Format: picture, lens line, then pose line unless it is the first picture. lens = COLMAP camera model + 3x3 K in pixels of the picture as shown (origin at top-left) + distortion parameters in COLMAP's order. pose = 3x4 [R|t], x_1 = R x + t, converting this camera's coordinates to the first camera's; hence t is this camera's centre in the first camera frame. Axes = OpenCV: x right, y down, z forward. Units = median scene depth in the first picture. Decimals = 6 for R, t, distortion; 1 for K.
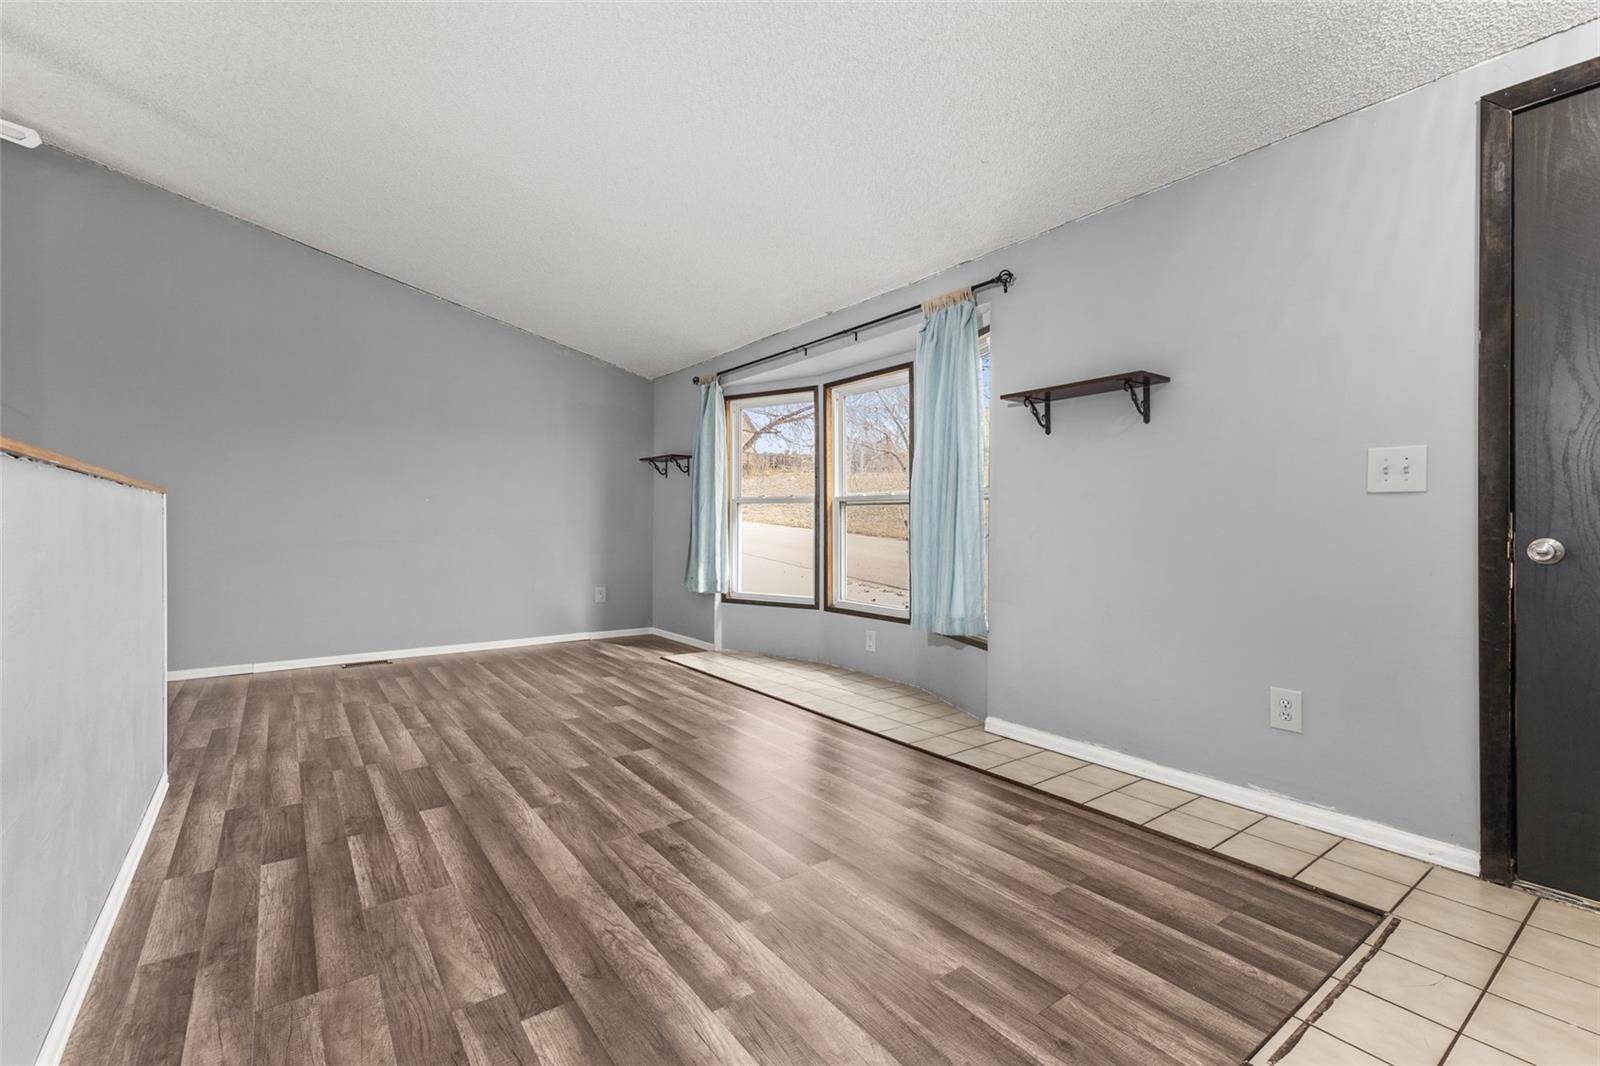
lens RADIAL K [[708.5, 0, 799.3], [0, 708.5, 523.3], [0, 0, 1]] dist [0.011537, -0.001889]
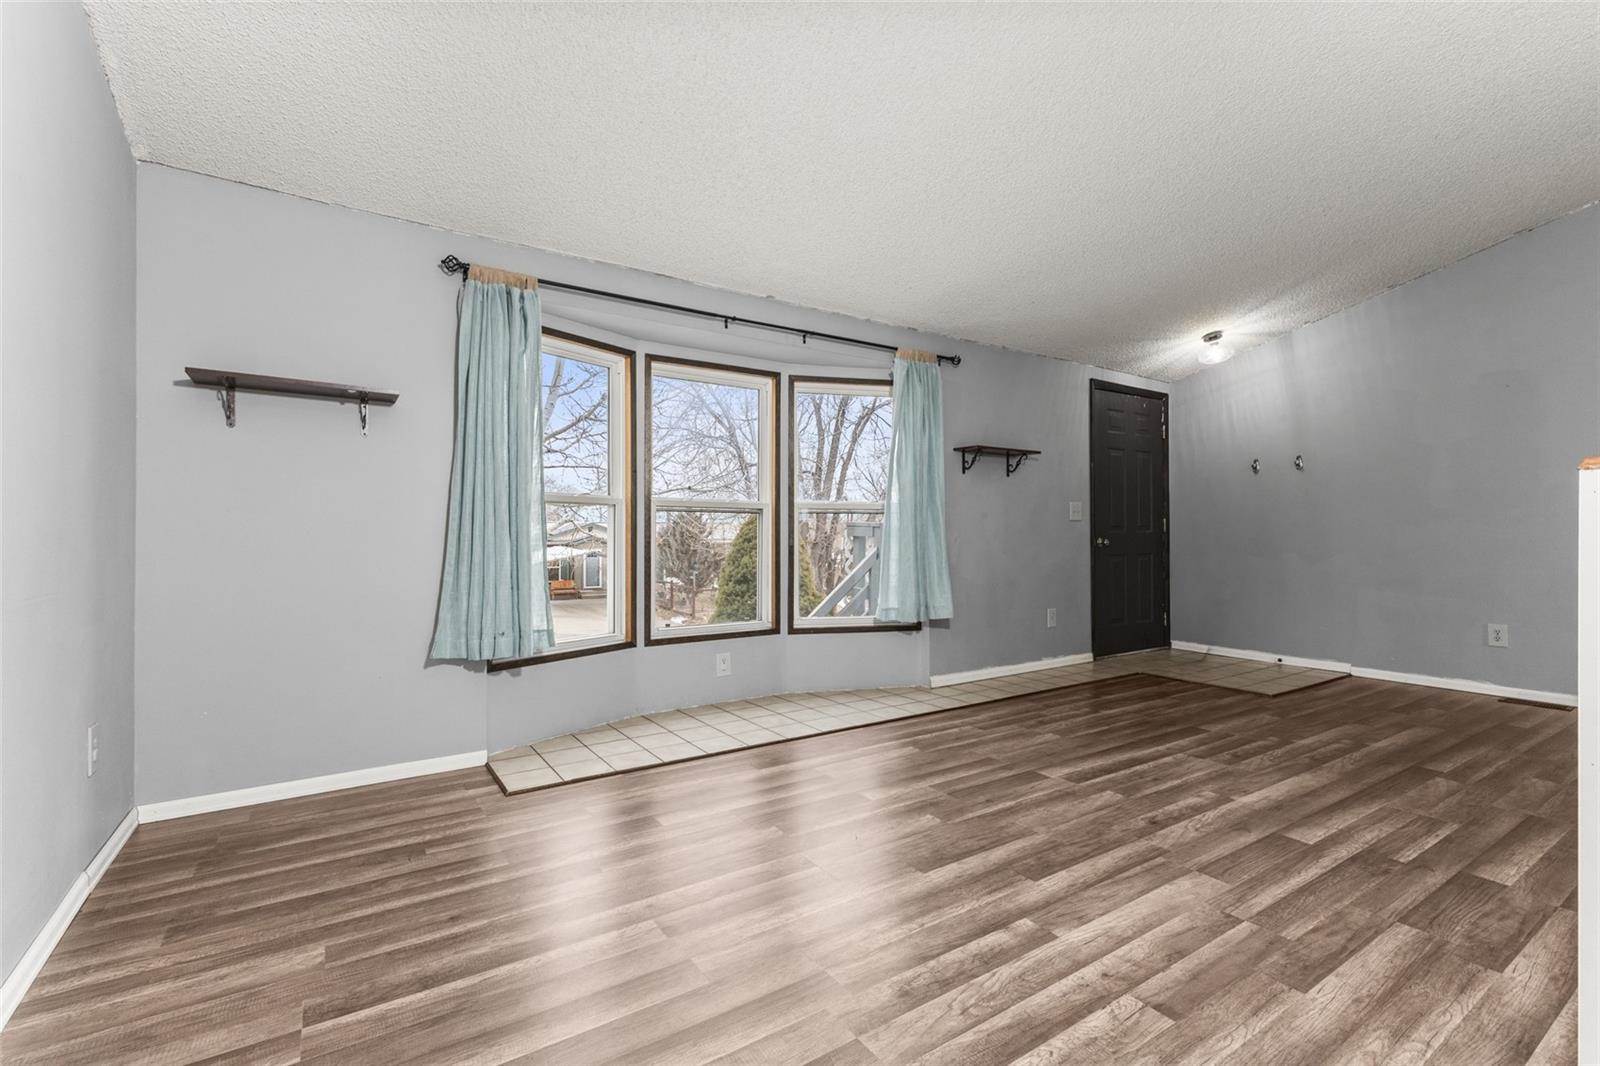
lens RADIAL K [[708.5, 0, 796.0], [0, 708.5, 539.0], [0, 0, 1]] dist [0.011537, -0.001889]
pose [[0.051880, -0.013474, 0.998562, -1.381824], [-0.003976, 0.999898, 0.013699, -0.009274], [-0.998645, -0.004681, 0.051821, 1.496781]]
